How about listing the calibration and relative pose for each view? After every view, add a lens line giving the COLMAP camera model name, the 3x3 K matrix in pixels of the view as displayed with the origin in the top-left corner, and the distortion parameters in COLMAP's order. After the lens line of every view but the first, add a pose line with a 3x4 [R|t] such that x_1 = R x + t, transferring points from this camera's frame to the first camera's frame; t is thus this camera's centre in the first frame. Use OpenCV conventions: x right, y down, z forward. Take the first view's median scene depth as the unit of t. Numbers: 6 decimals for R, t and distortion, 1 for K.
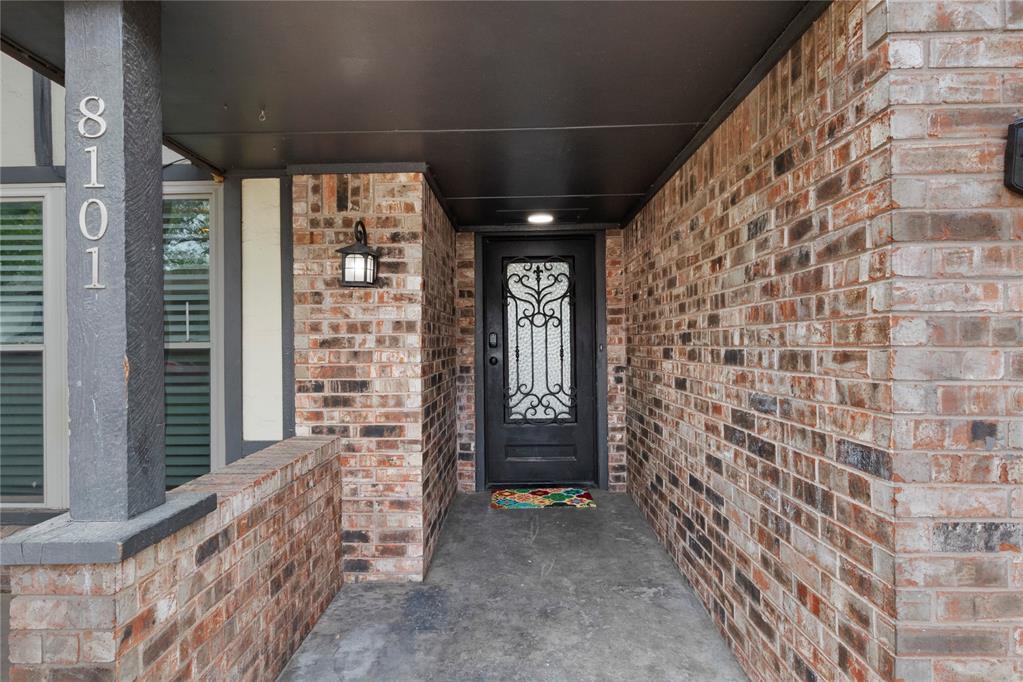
lens RADIAL K [[584.4, 0, 513.2], [0, 584.4, 342.5], [0, 0, 1]] dist [0.005424, 0.001279]
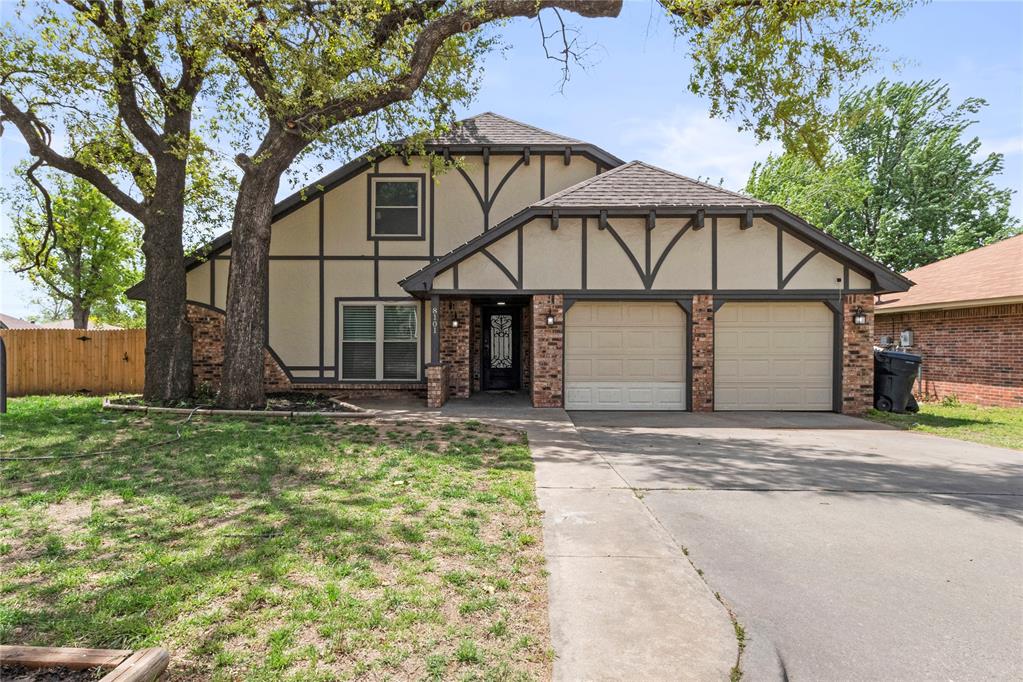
lens RADIAL K [[584.4, 0, 507.2], [0, 584.4, 348.4], [0, 0, 1]] dist [0.005424, 0.001279]
pose [[0.999943, 0.010189, 0.003333, 0.102867], [-0.010195, 0.999947, 0.001646, 0.042843], [-0.003316, -0.001680, 0.999993, -3.185351]]
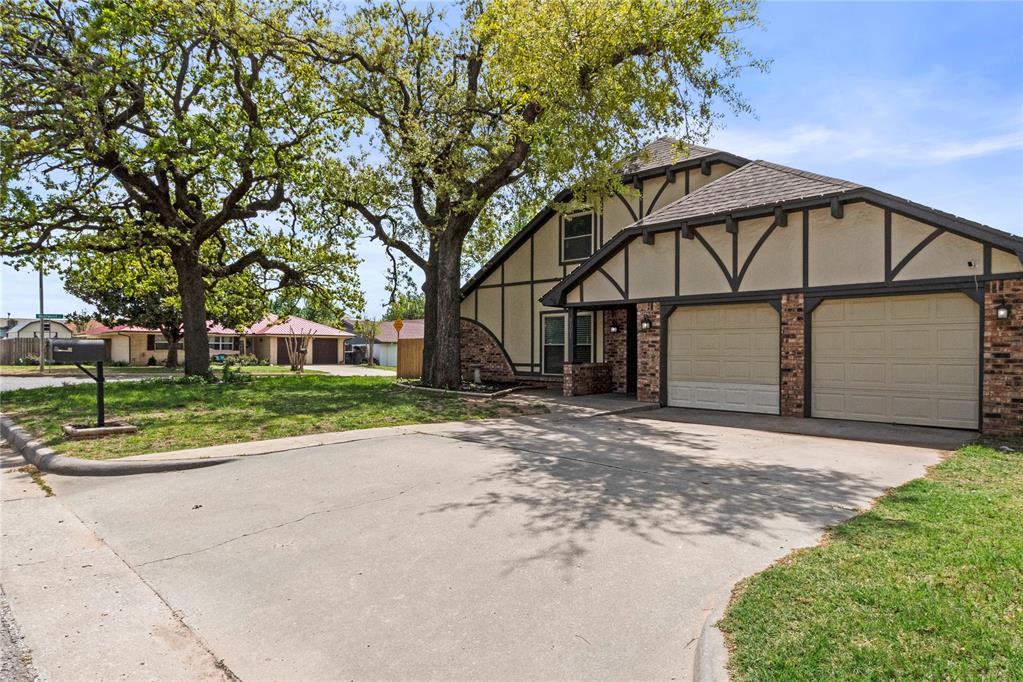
lens RADIAL K [[584.4, 0, 504.2], [0, 584.4, 345.8], [0, 0, 1]] dist [0.005424, 0.001279]
pose [[0.727088, 0.005573, -0.686522, 2.437058], [-0.008253, 0.999966, -0.000623, 0.027233], [0.686495, 0.006119, 0.727109, -3.230622]]
